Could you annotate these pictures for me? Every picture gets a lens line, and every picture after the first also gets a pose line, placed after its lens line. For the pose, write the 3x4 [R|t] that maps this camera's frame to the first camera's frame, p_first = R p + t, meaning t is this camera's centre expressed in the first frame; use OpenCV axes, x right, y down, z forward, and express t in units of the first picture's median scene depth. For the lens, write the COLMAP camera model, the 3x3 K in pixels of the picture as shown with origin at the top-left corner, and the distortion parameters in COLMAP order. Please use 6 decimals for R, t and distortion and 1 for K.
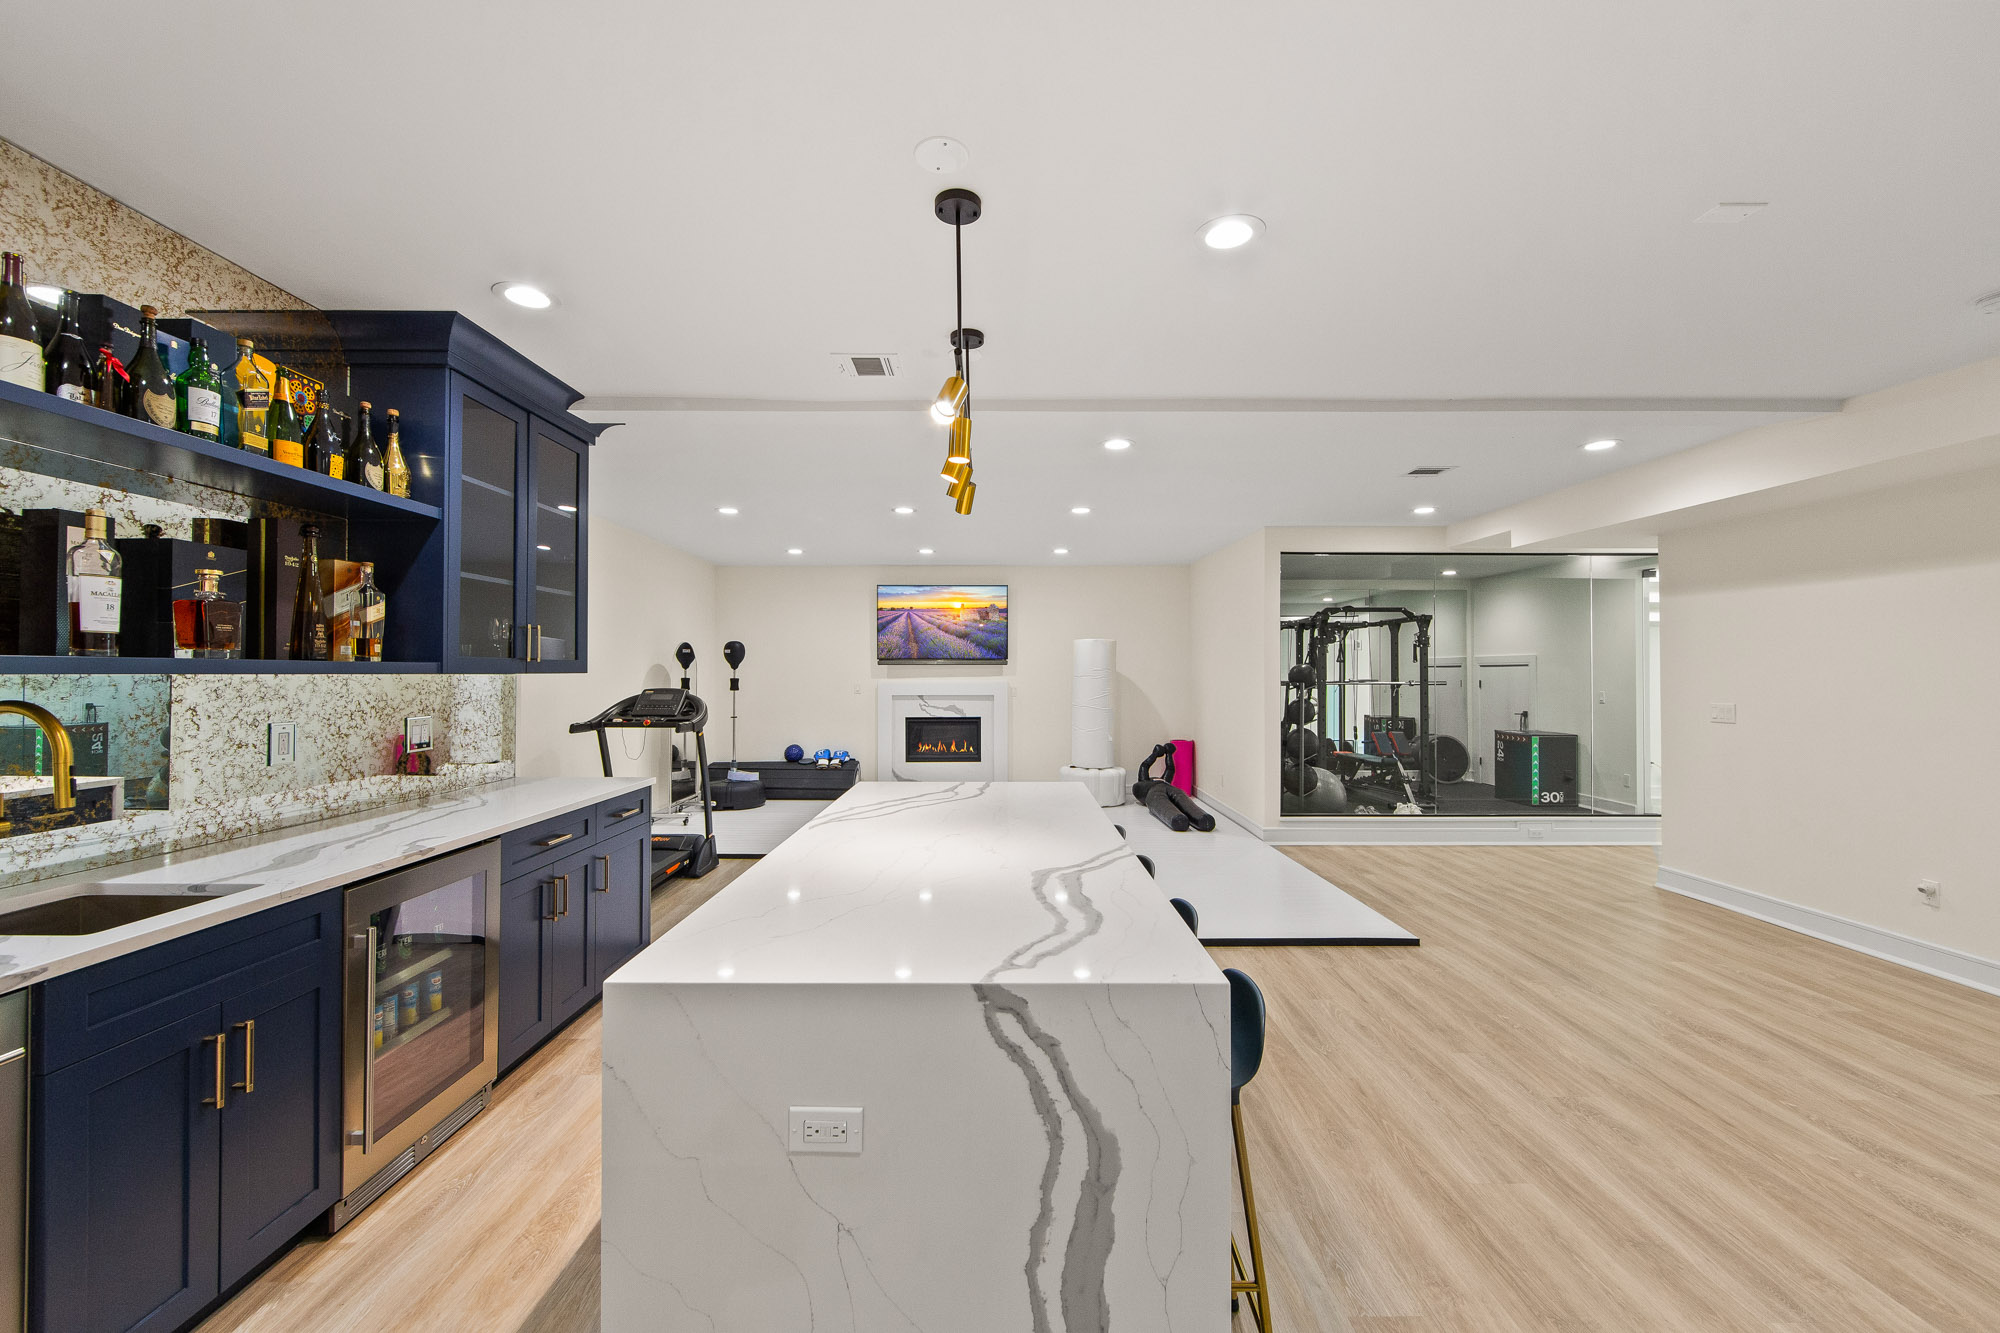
lens RADIAL K [[793.0, 0, 1003.9], [0, 793.0, 665.5], [0, 0, 1]] dist [-0.002337, -0.000290]
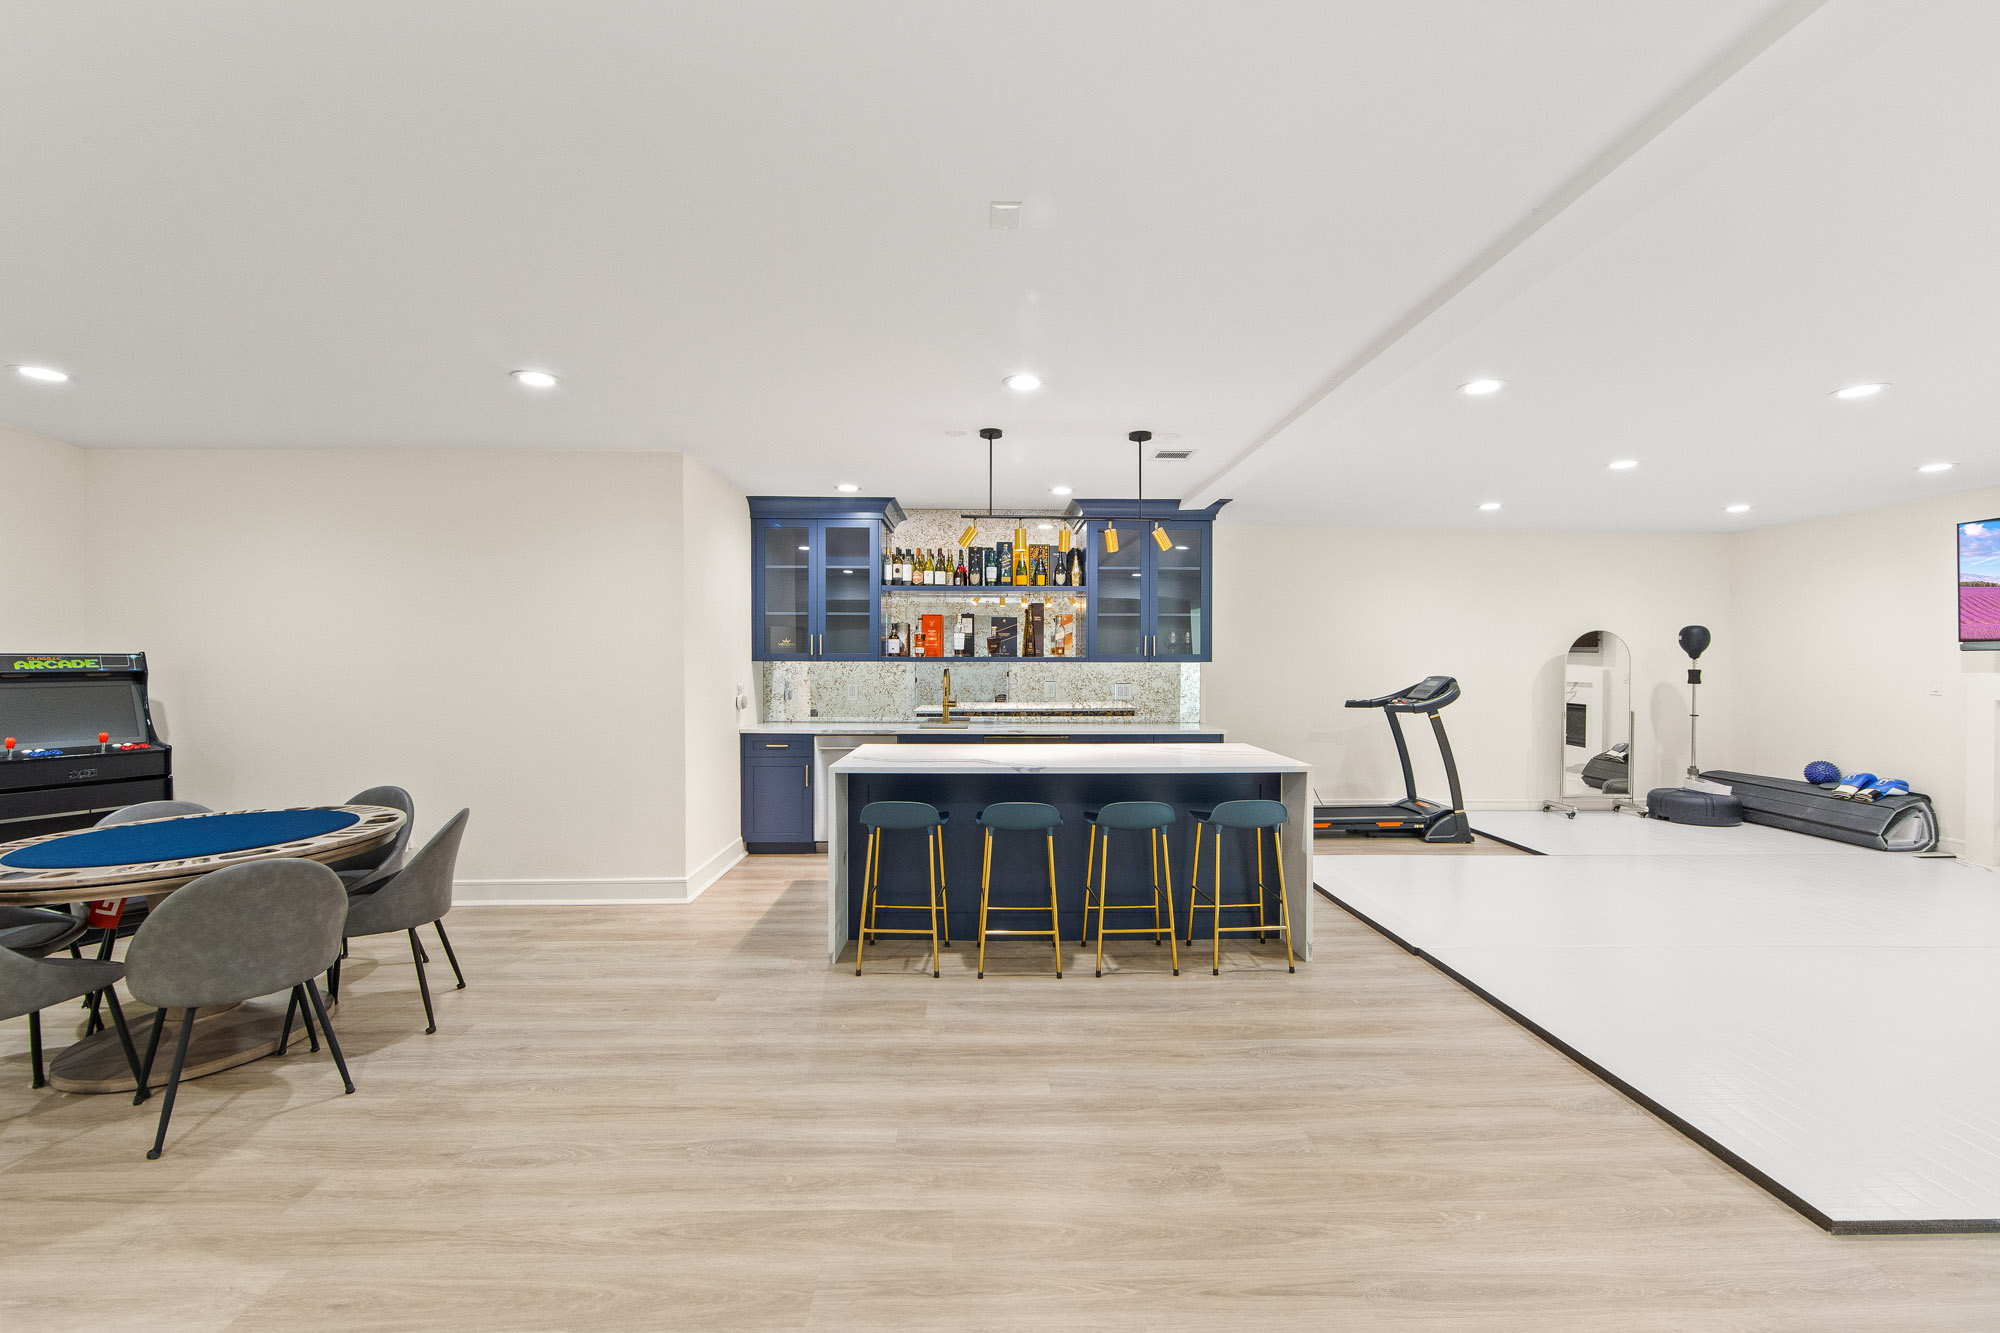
lens RADIAL K [[793.0, 0, 996.6], [0, 793.0, 671.3], [0, 0, 1]] dist [-0.002337, -0.000290]
pose [[0.007376, 0.011780, -0.999903, 0.797813], [0.007054, 0.999905, 0.011832, 0.004438], [0.999948, -0.007141, 0.007293, 0.397086]]
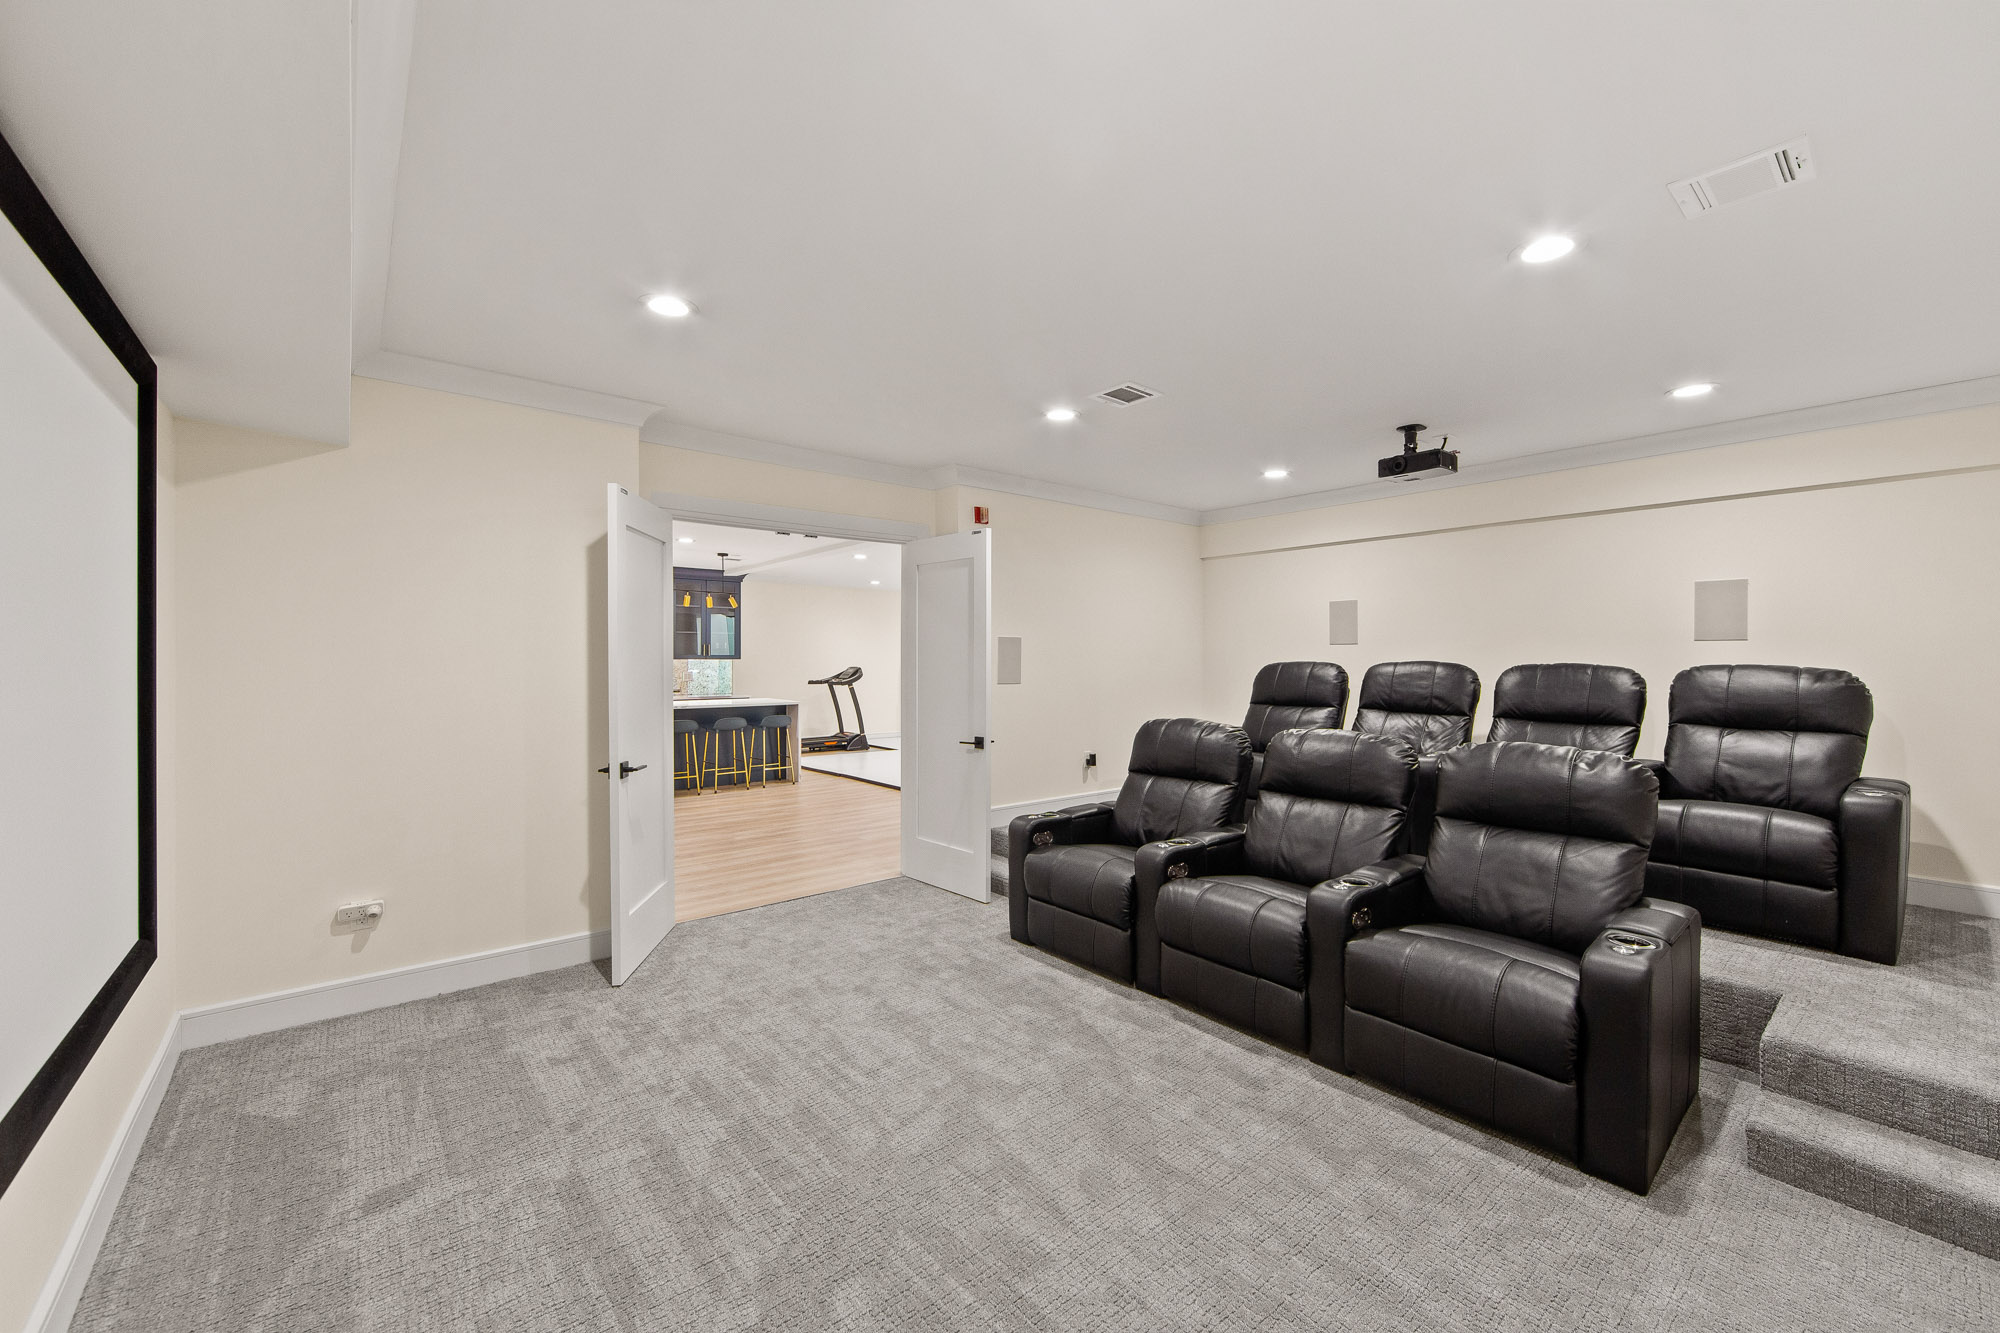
lens RADIAL K [[793.0, 0, 988.6], [0, 793.0, 665.8], [0, 0, 1]] dist [-0.002337, -0.000290]
pose [[0.611260, 0.005398, -0.791412, 1.750533], [0.003935, 0.999944, 0.009860, 0.006732], [0.791420, -0.009141, 0.611204, -0.063545]]
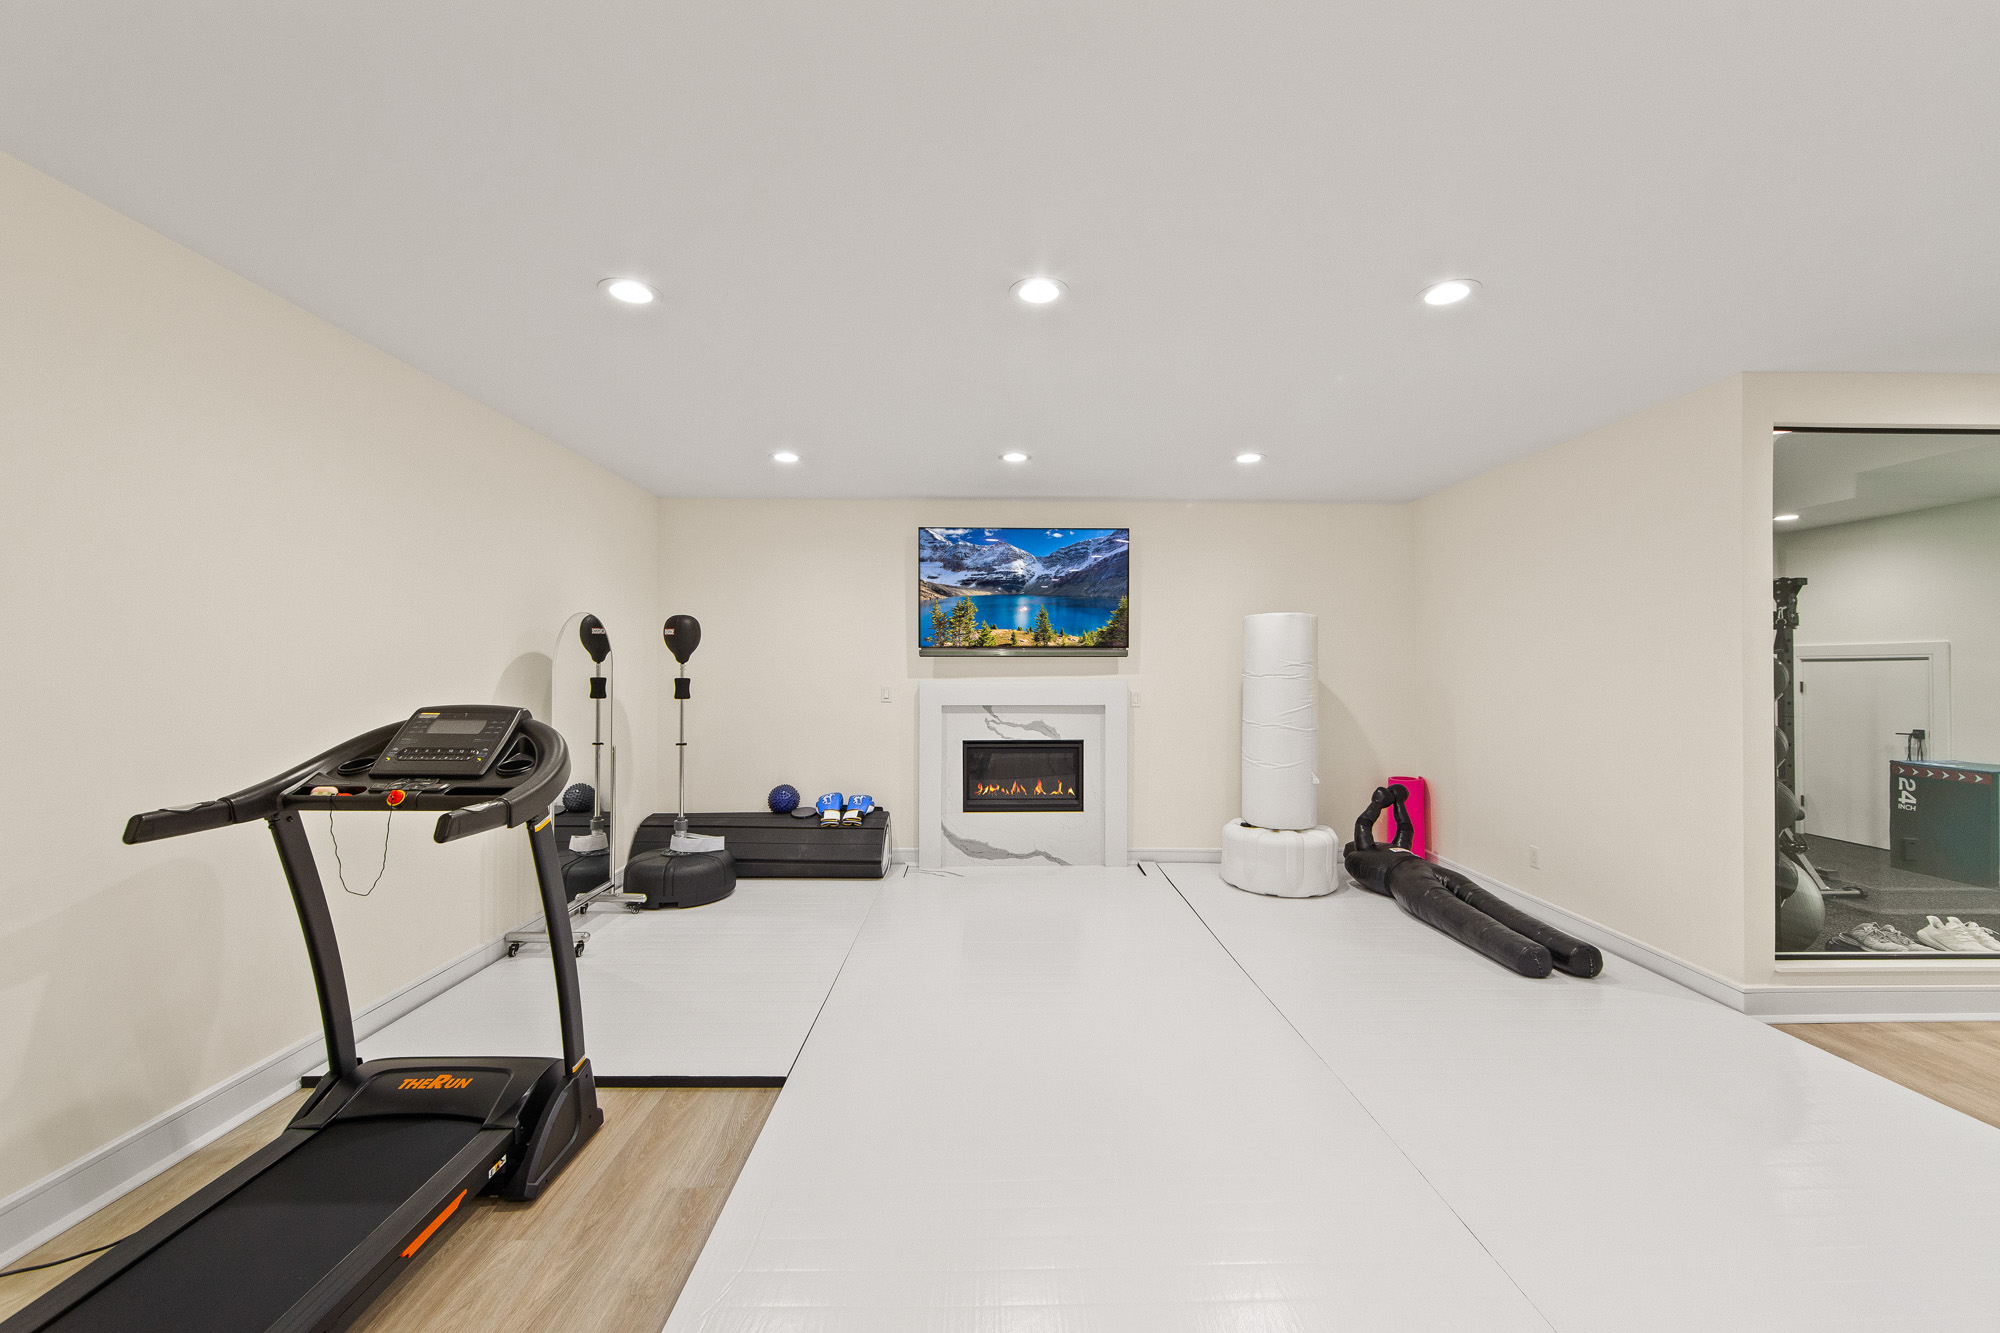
lens RADIAL K [[793.0, 0, 1001.6], [0, 793.0, 662.3], [0, 0, 1]] dist [-0.002337, -0.000290]
pose [[0.999974, 0.001532, 0.007038, -0.171512], [-0.001532, 0.999999, 0.000089, 0.006373], [-0.007037, -0.000100, 0.999975, 0.656250]]
